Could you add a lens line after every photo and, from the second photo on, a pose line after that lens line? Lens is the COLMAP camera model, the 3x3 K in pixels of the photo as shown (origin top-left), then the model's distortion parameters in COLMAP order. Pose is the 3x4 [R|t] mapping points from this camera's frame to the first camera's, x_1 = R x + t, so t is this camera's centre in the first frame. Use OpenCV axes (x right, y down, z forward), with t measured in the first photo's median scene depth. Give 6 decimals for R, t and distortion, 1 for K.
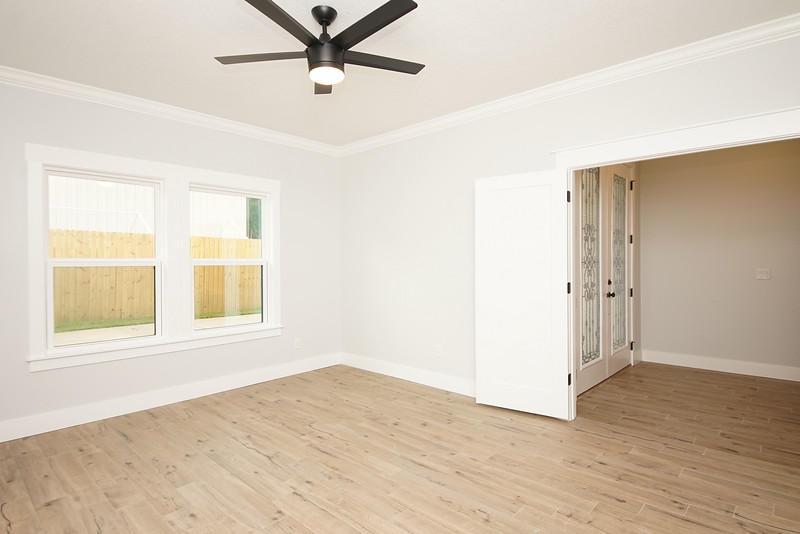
lens RADIAL K [[434.3, 0, 397.5], [0, 434.3, 271.2], [0, 0, 1]] dist [0.009360, -0.002364]
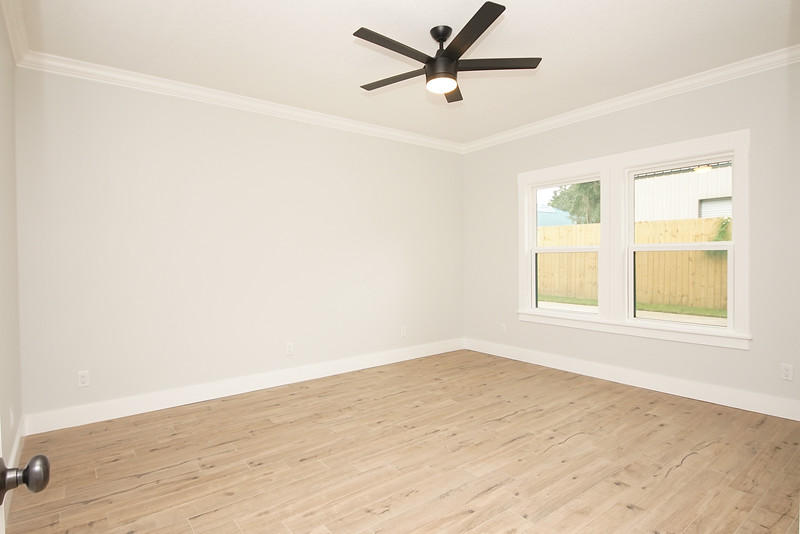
lens RADIAL K [[434.3, 0, 394.3], [0, 434.3, 262.1], [0, 0, 1]] dist [0.009360, -0.002364]
pose [[-0.181253, 0.018653, -0.983260, 0.771929], [-0.007683, 0.999763, 0.020382, -0.007044], [0.983406, 0.011249, -0.181067, 0.823507]]
